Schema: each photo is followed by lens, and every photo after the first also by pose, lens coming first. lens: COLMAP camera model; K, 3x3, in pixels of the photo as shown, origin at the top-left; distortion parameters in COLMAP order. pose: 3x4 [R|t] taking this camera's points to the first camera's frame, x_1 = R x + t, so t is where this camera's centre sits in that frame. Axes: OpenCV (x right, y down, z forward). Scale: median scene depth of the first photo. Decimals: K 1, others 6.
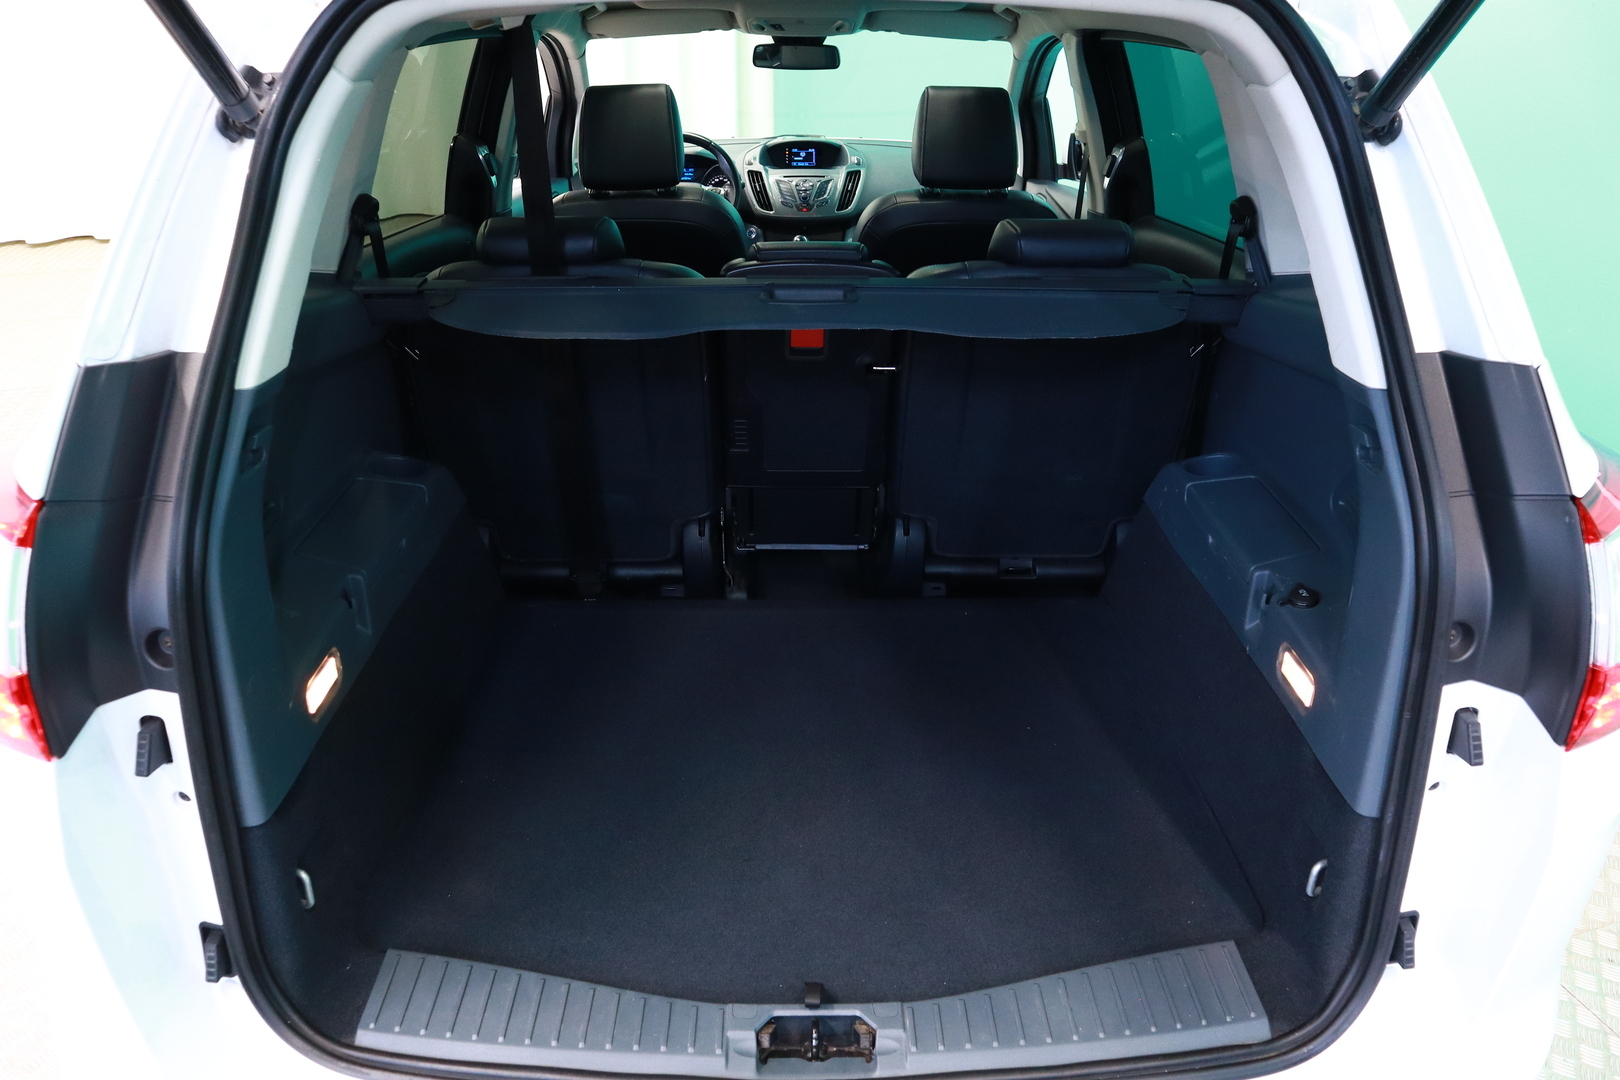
lens RADIAL K [[1164.4, 0, 809.2], [0, 1164.4, 540.4], [0, 0, 1]] dist [-0.096940, 0.039926]
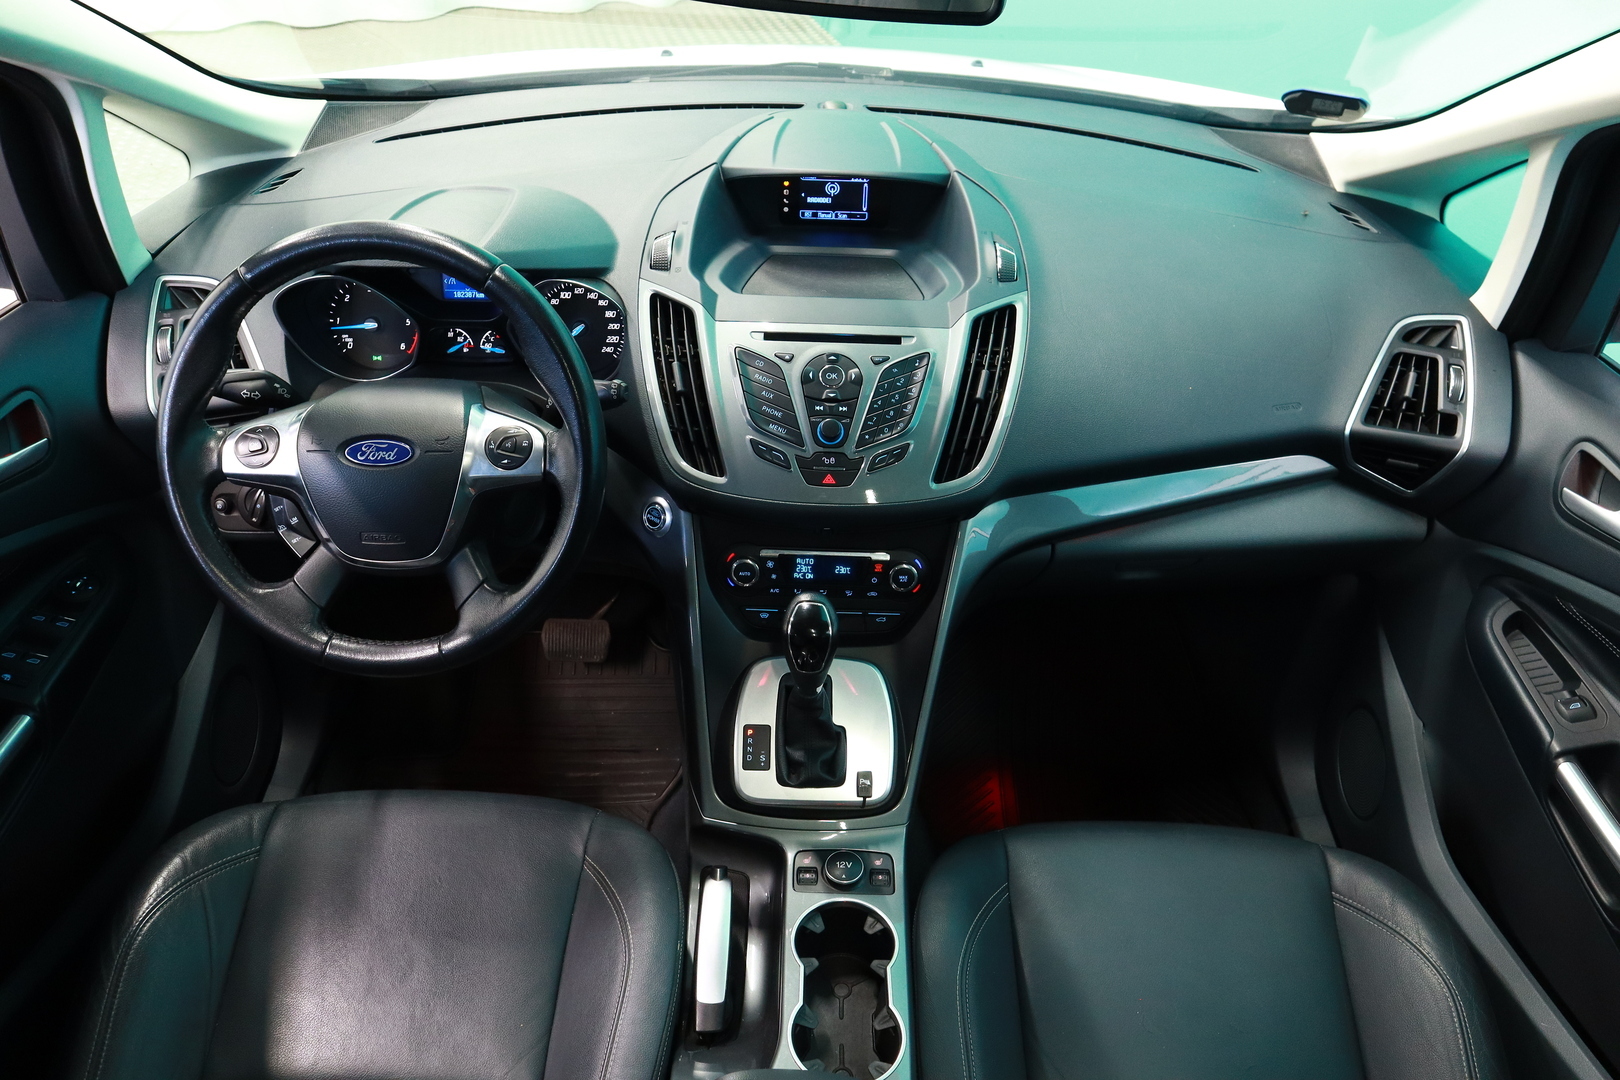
lens RADIAL K [[1164.4, 0, 821.8], [0, 1164.4, 547.1], [0, 0, 1]] dist [-0.096940, 0.039926]
pose [[0.999323, 0.036593, -0.003701, -0.003934], [-0.034723, 0.971827, 0.233125, -0.333679], [0.012127, -0.232839, 0.972440, 0.691257]]
